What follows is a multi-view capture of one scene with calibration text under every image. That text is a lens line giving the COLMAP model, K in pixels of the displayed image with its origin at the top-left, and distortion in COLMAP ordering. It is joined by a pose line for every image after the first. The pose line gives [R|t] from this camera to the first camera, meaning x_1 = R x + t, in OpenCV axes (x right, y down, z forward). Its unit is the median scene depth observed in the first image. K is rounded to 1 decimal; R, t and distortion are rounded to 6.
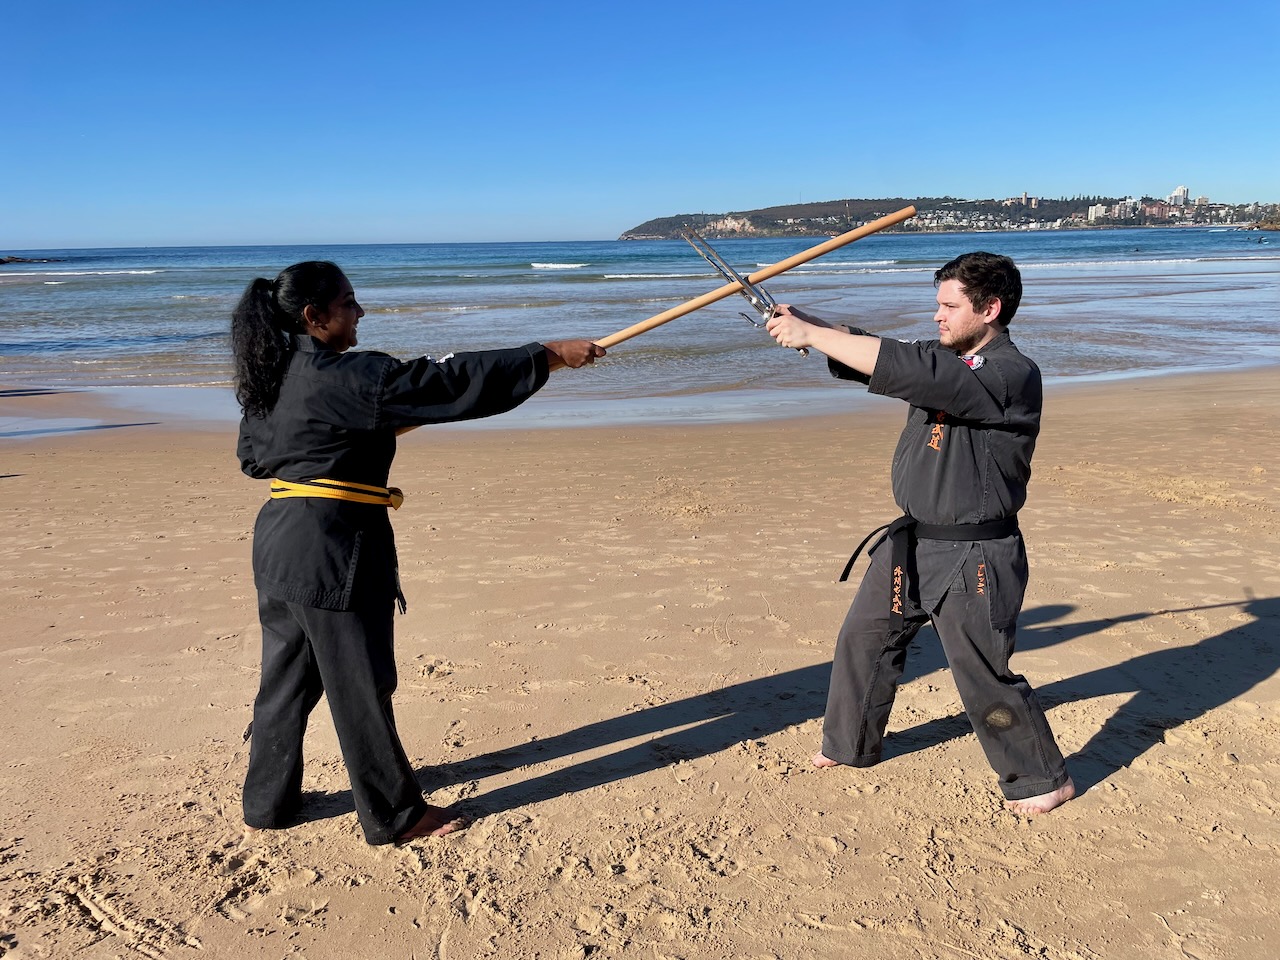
lens RADIAL K [[979.3, 0, 642.3], [0, 979.3, 482.6], [0, 0, 1]] dist [0.086887, -0.119586]
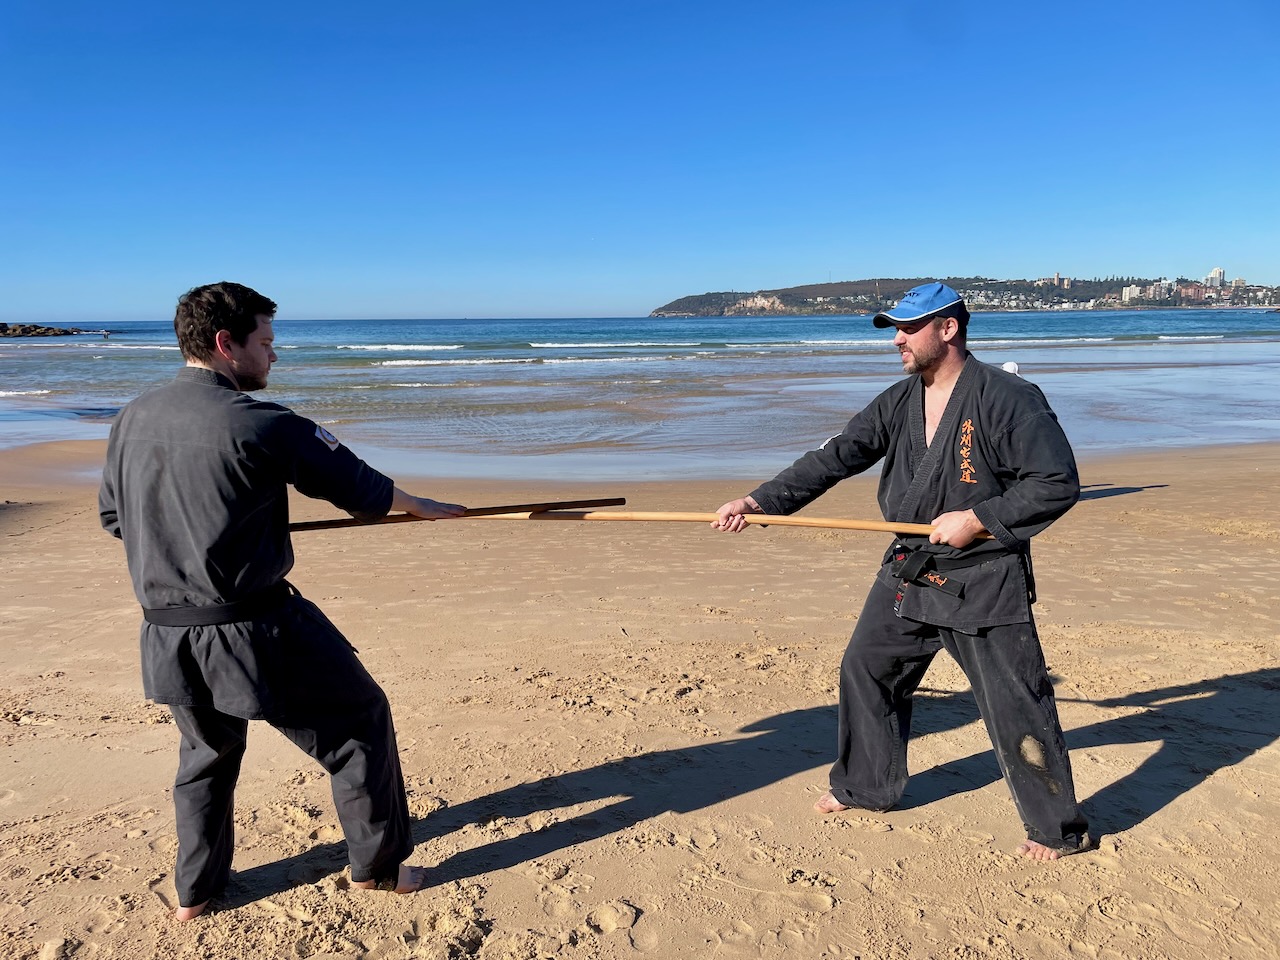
lens RADIAL K [[979.4, 0, 625.9], [0, 979.4, 483.0], [0, 0, 1]] dist [0.083081, -0.113662]
pose [[0.998854, 0.015075, -0.045427, -0.186031], [-0.018384, 0.997139, -0.073327, 0.072424], [0.044191, 0.074078, 0.996273, -0.325191]]
